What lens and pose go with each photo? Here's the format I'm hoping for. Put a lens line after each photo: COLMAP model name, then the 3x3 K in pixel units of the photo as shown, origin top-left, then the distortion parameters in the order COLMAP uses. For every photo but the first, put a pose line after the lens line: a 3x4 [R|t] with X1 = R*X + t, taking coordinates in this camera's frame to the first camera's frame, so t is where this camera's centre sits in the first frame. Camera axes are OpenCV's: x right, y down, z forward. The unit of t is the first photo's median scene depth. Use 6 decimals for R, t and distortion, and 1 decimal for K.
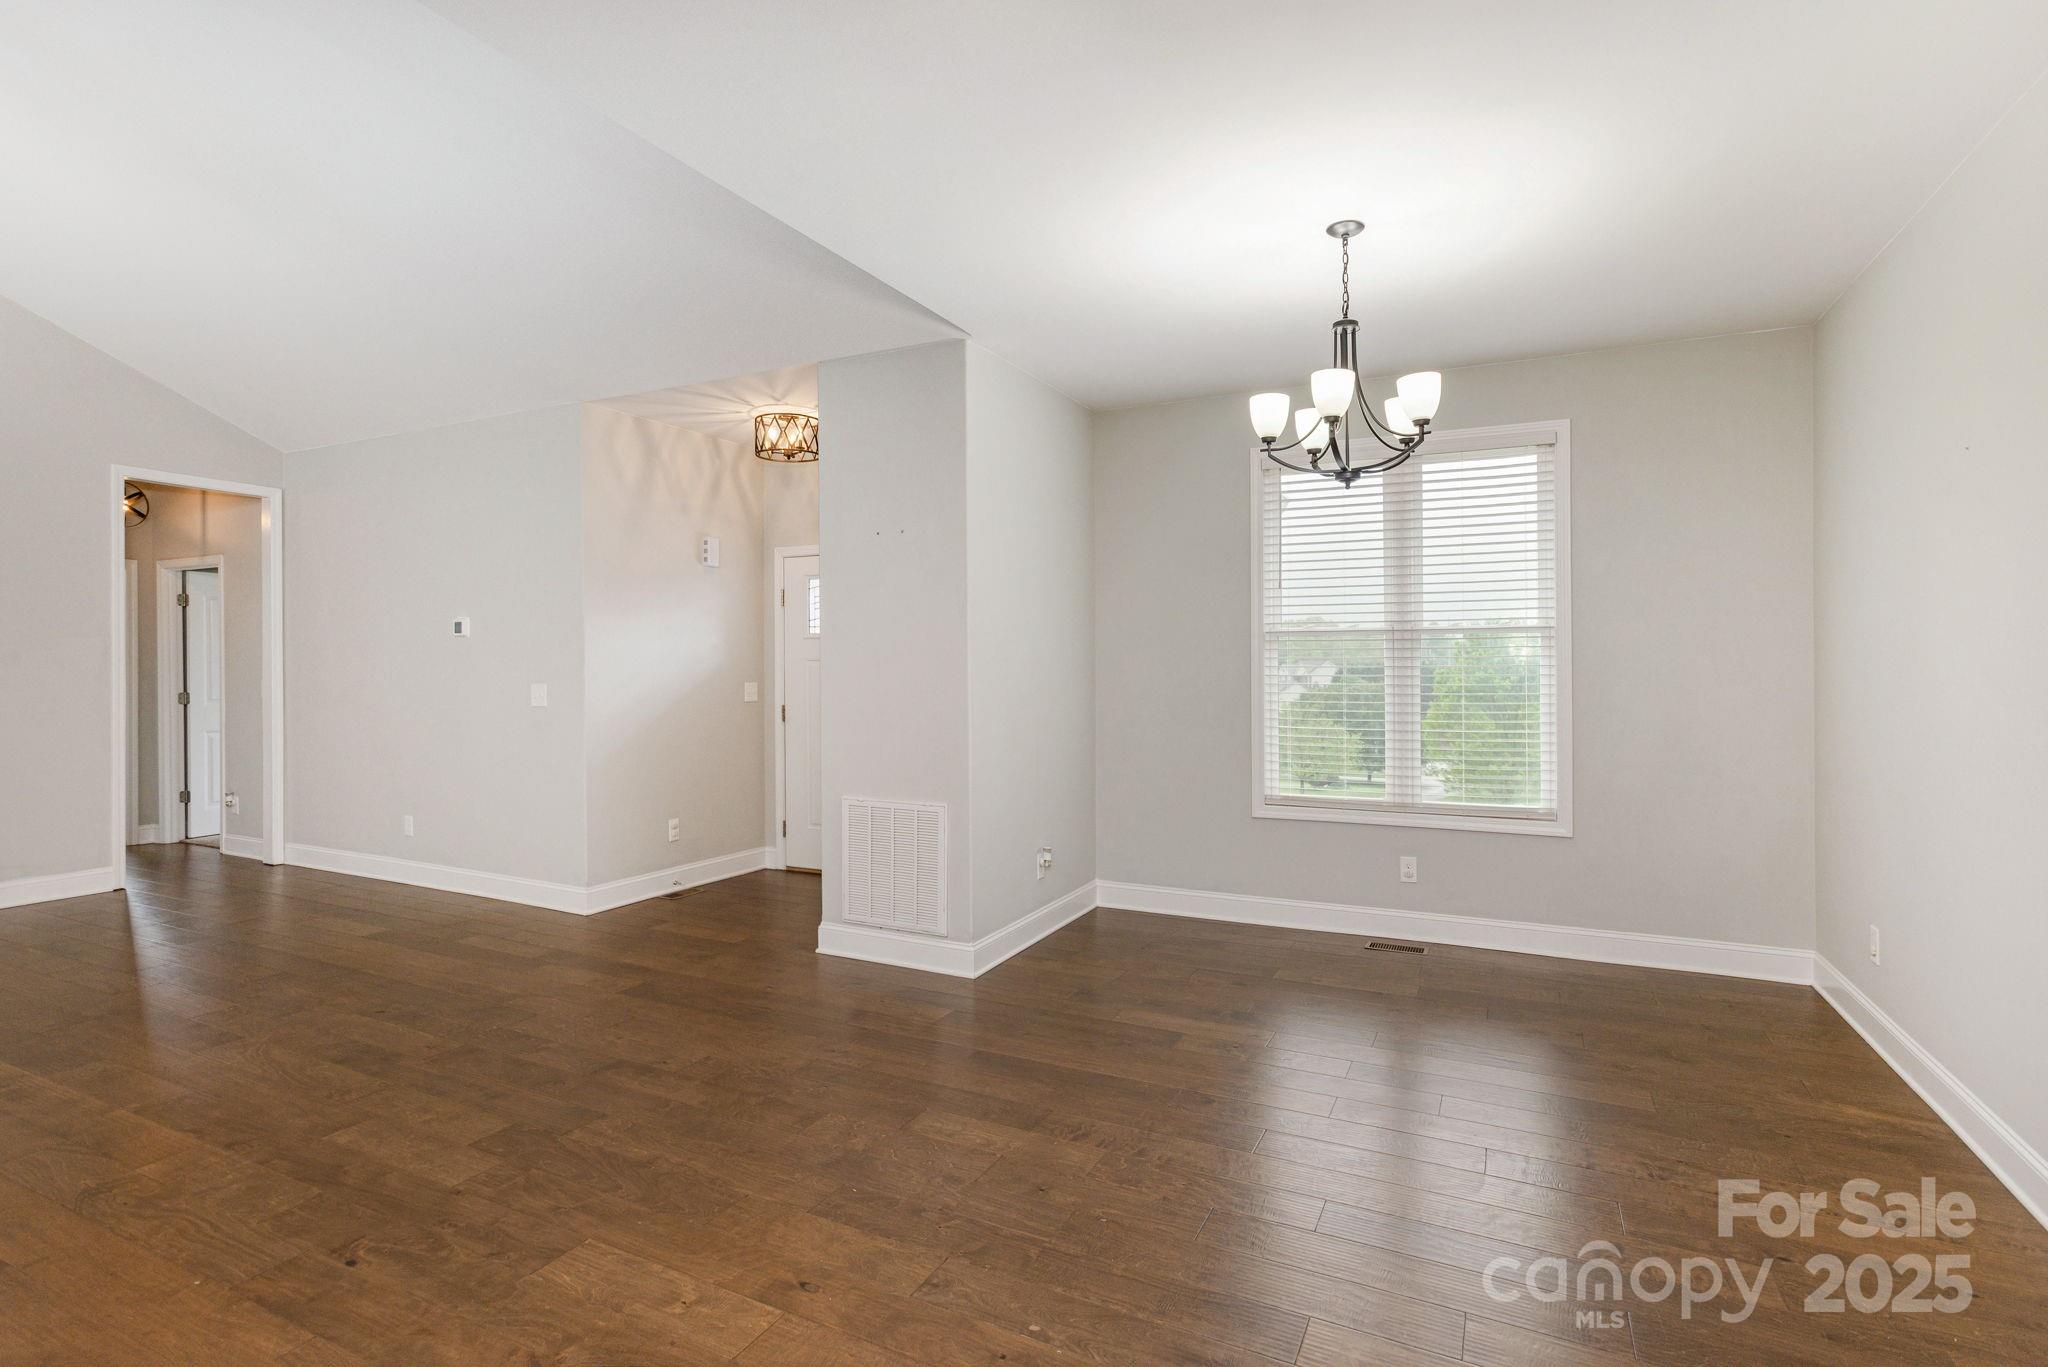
lens RADIAL K [[1004.1, 0, 990.4], [0, 1004.1, 677.3], [0, 0, 1]] dist [-0.062046, 0.024692]
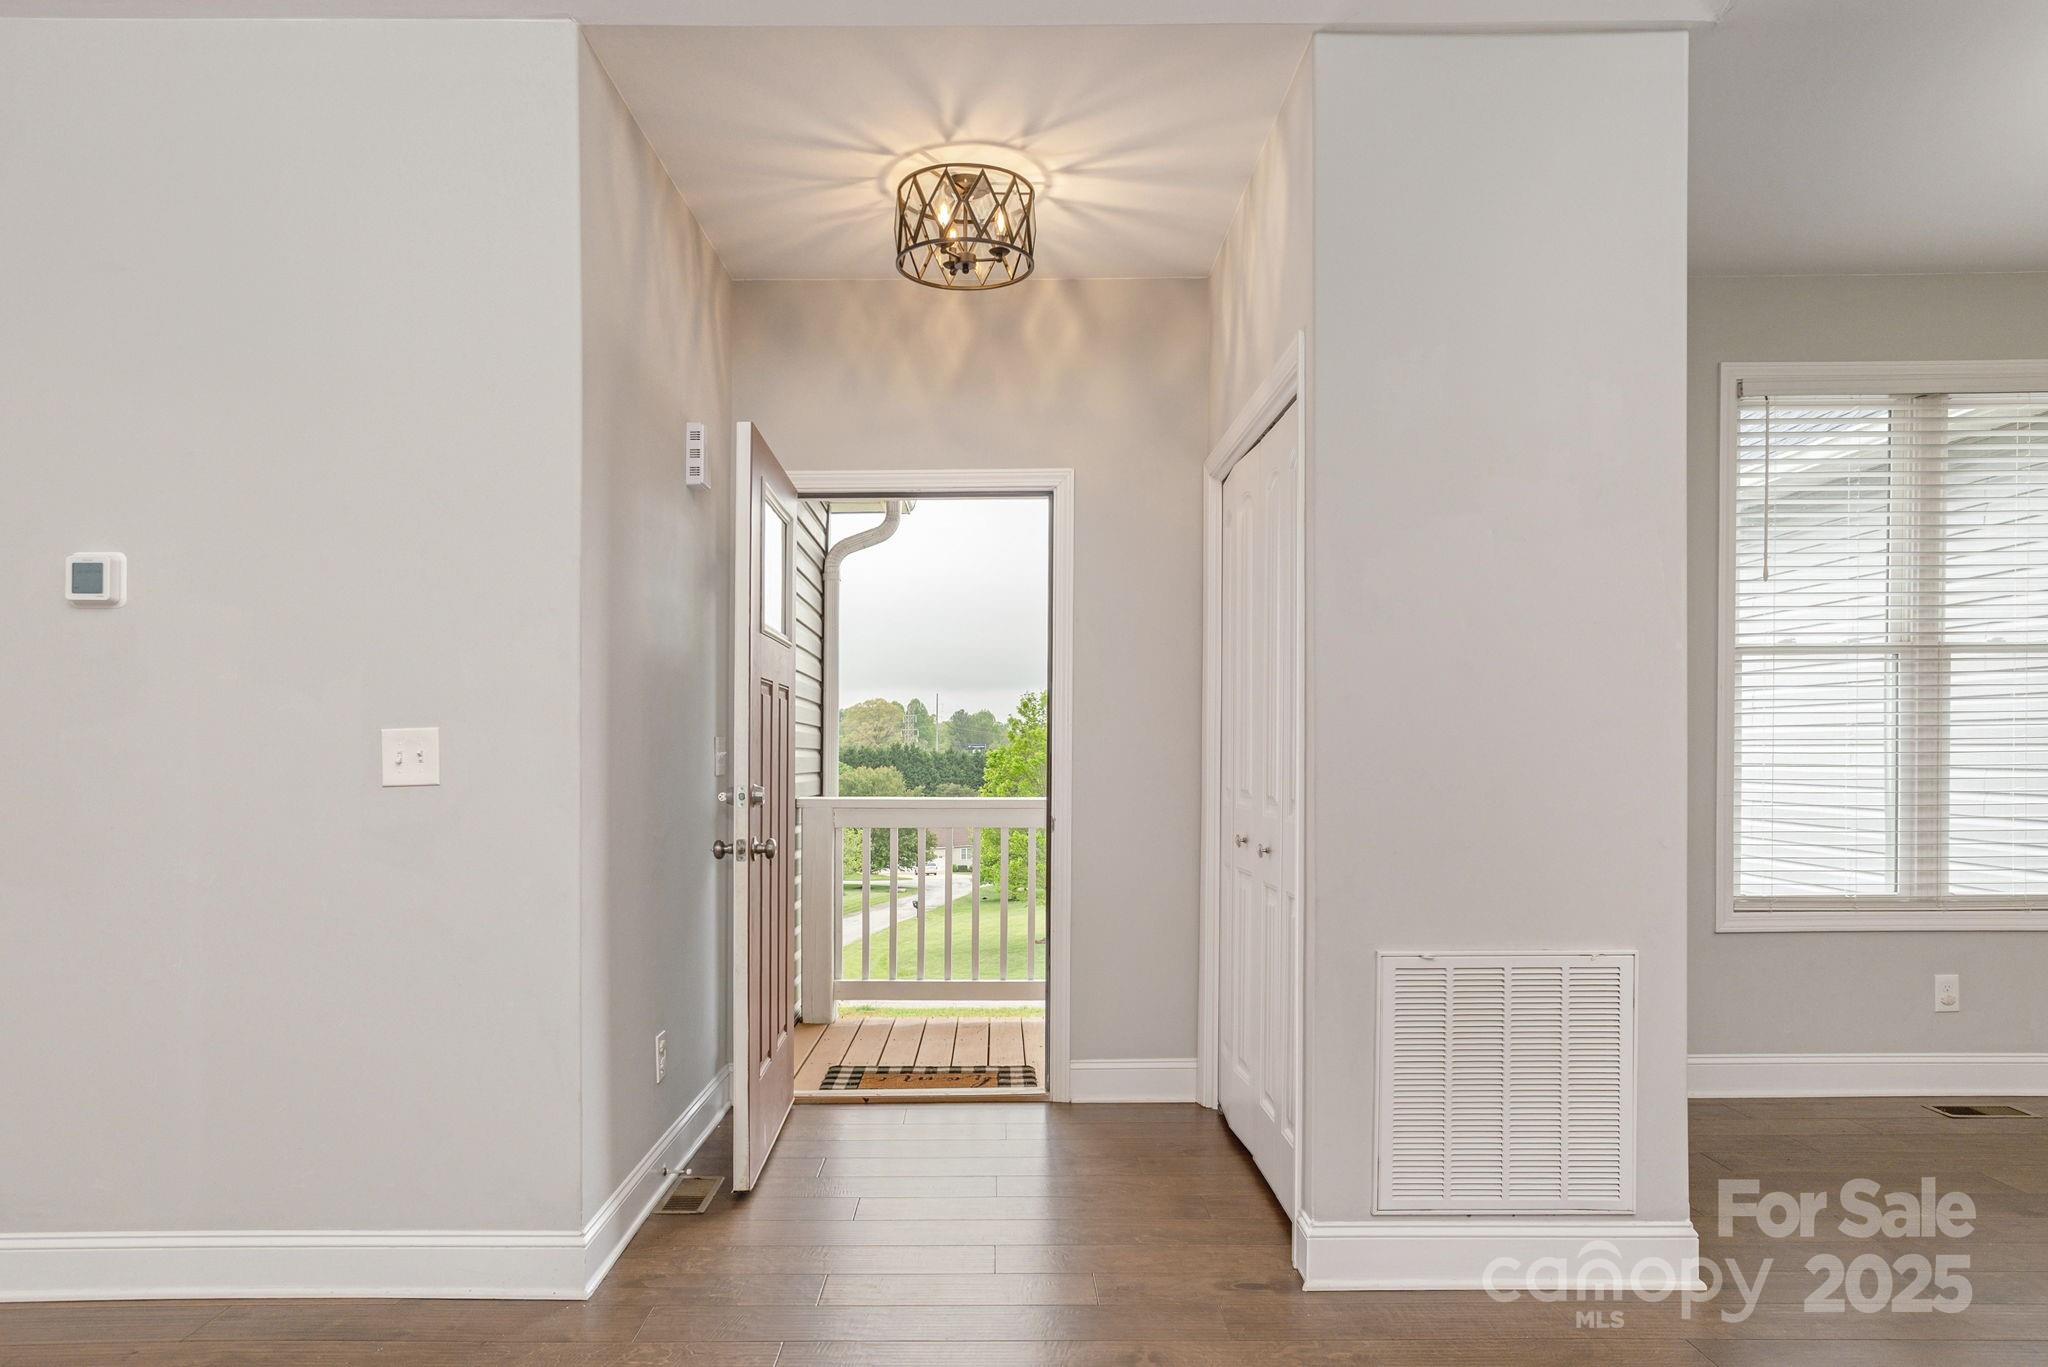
lens RADIAL K [[1278.0, 0, 1018.7], [0, 1278.0, 724.3], [0, 0, 1]] dist [-0.019746, 0.000599]
pose [[0.886120, 0.004285, 0.463436, -0.554218], [0.006372, 0.999750, -0.021429, 0.021407], [-0.463412, 0.021942, 0.885871, 0.511541]]
